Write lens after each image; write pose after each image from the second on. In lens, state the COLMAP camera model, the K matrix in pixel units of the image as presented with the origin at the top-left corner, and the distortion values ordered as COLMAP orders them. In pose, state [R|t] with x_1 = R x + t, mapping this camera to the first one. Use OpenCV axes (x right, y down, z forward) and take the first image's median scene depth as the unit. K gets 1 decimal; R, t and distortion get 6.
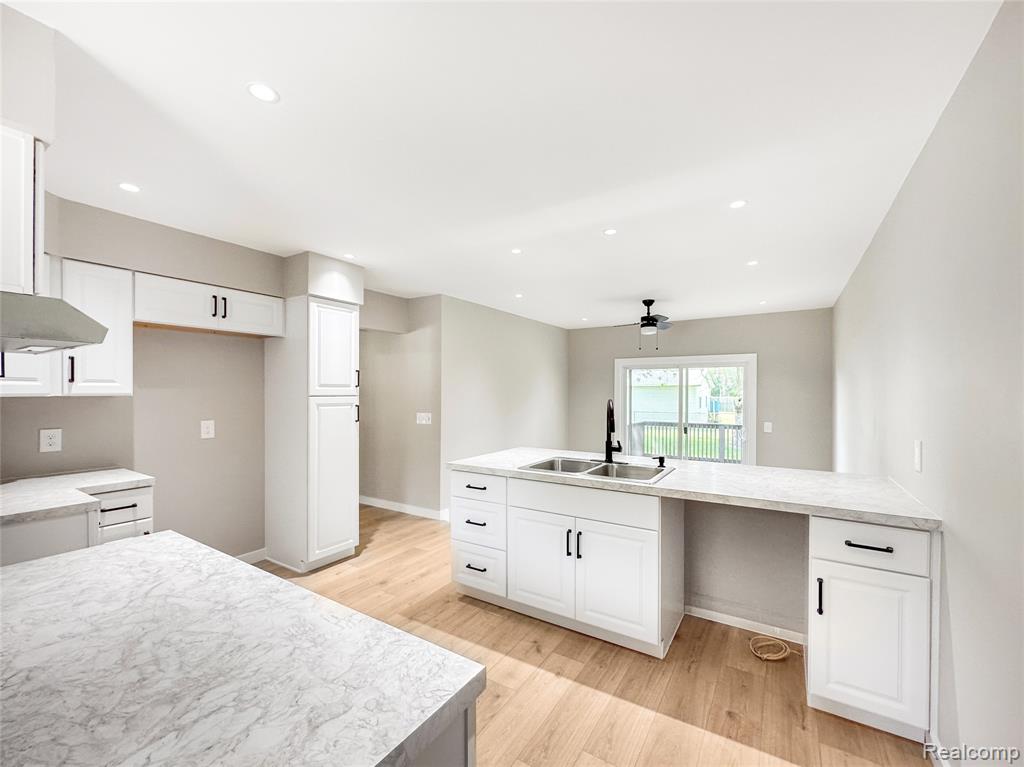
lens RADIAL K [[420.6, 0, 512.0], [0, 420.6, 383.5], [0, 0, 1]] dist [-0.003662, 0.000028]
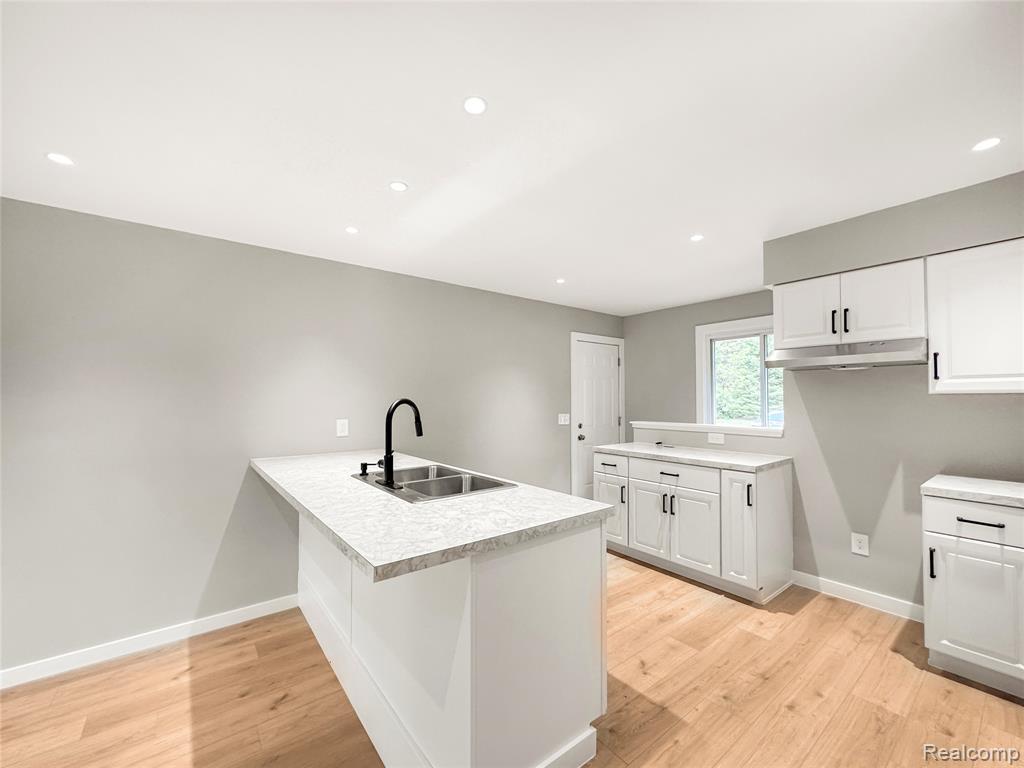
lens RADIAL K [[420.6, 0, 512.0], [0, 420.6, 384.0], [0, 0, 1]] dist [-0.003662, 0.000028]
pose [[-0.946129, 0.012800, 0.323537, -0.213580], [-0.005773, 0.998393, -0.056383, 0.048241], [-0.323739, -0.055214, -0.944534, 1.624964]]
